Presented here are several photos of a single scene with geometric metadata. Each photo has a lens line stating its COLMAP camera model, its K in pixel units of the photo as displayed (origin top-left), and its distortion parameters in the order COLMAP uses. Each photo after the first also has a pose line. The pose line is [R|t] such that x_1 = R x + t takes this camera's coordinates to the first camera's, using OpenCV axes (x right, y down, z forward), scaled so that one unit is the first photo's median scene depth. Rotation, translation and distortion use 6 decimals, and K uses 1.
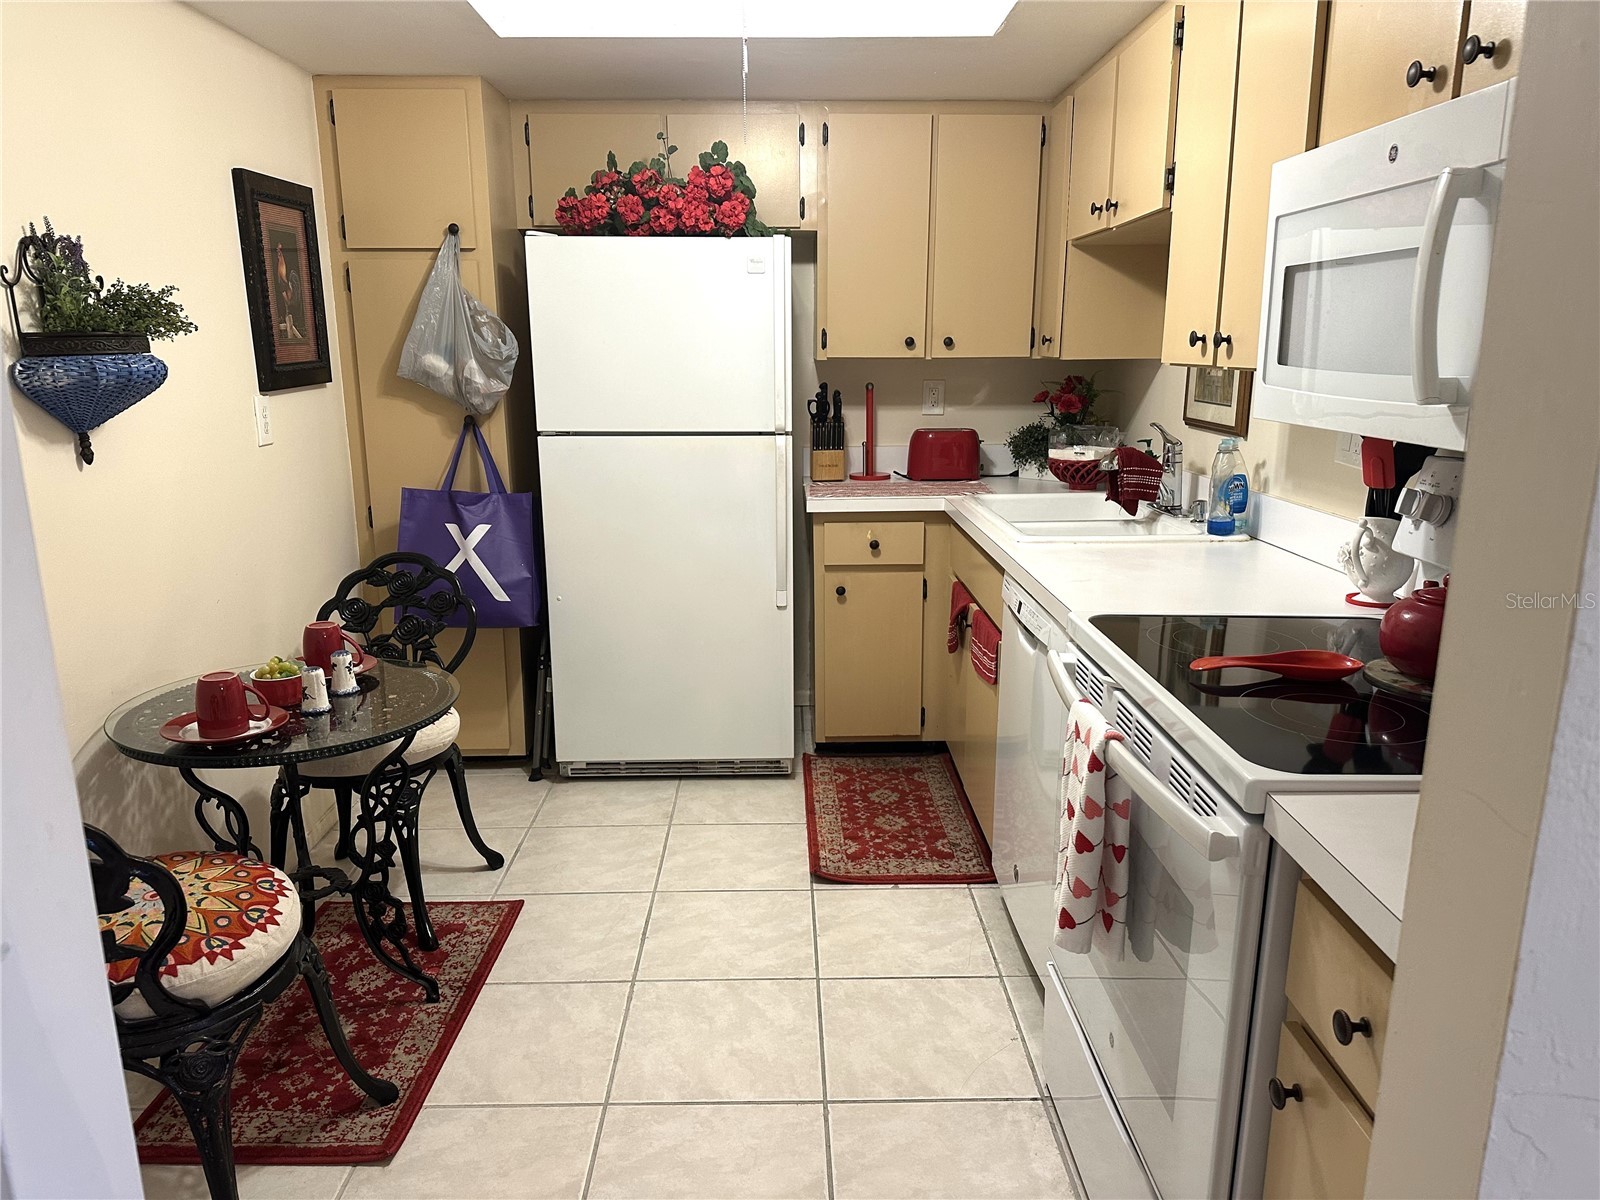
lens RADIAL K [[1124.3, 0, 811.8], [0, 1124.3, 610.9], [0, 0, 1]] dist [0.021423, -0.038281]
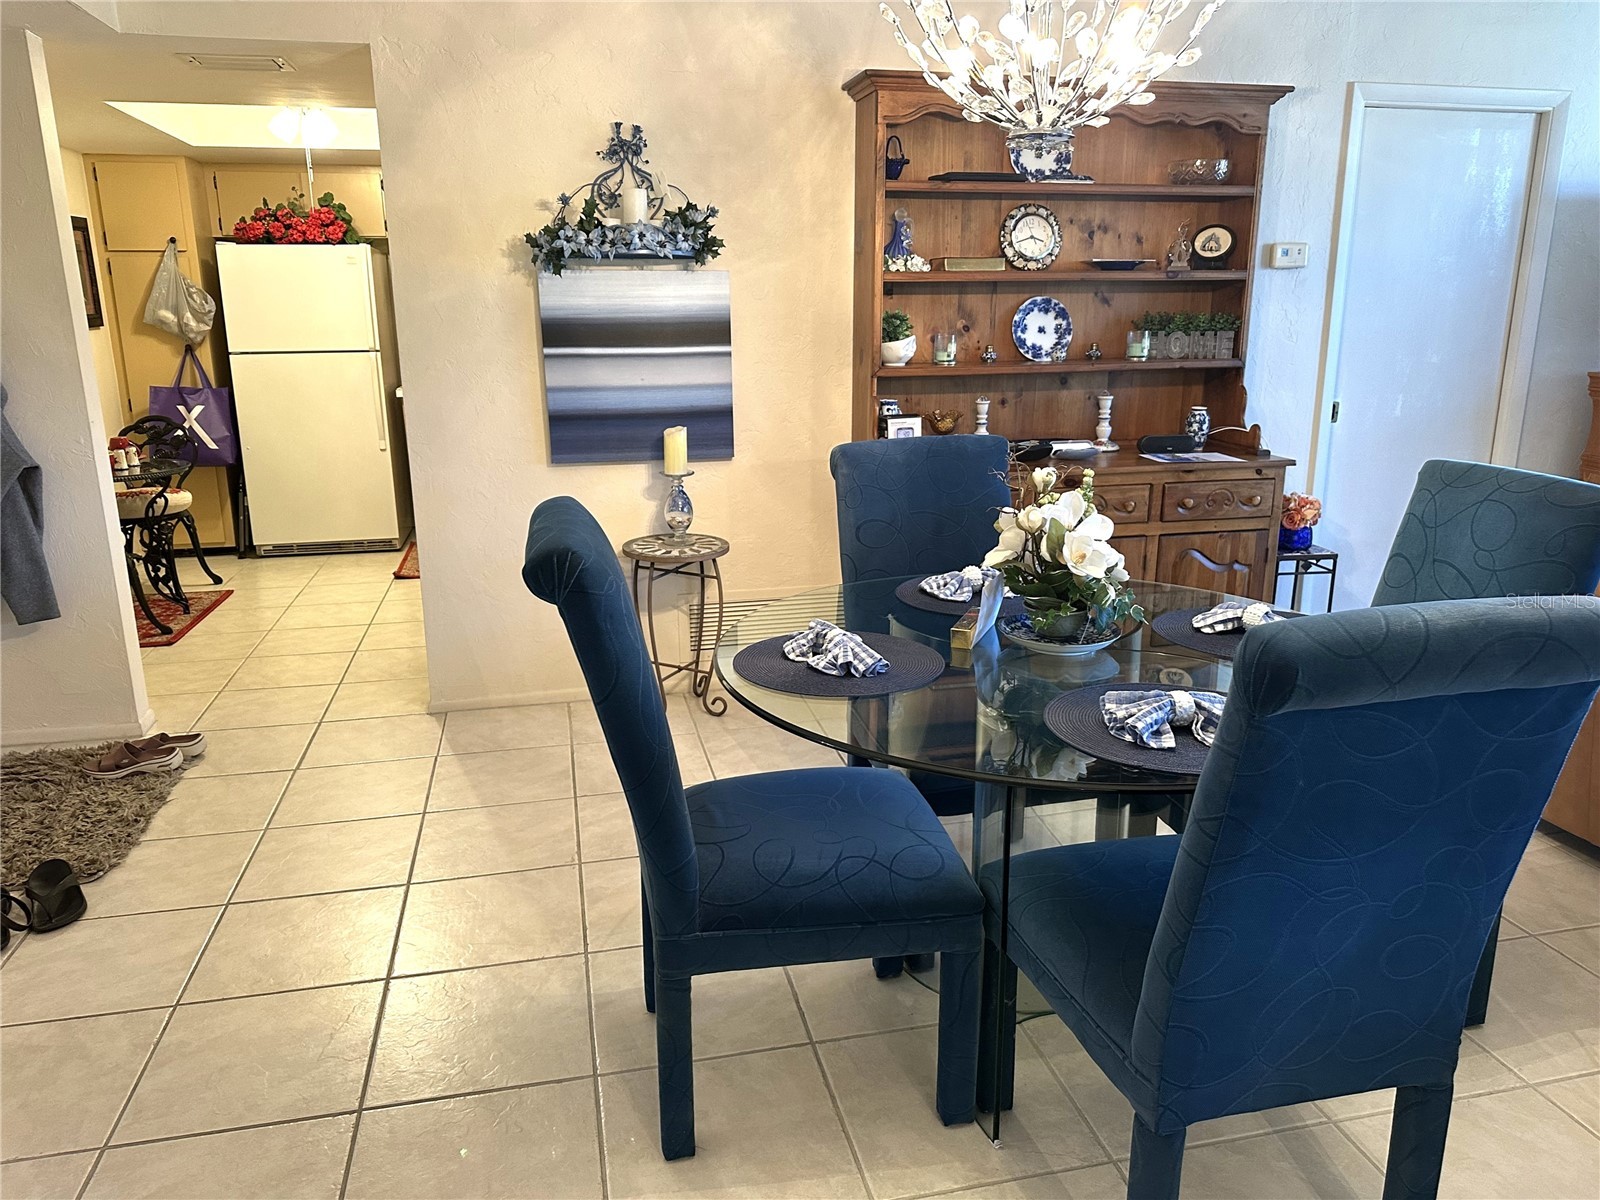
lens RADIAL K [[1124.3, 0, 796.1], [0, 1124.3, 588.2], [0, 0, 1]] dist [0.021423, -0.038281]
pose [[0.978787, -0.057819, 0.196555, 0.263922], [0.058893, 0.998264, 0.000384, 0.267161], [-0.196236, 0.011200, 0.980493, -0.931501]]
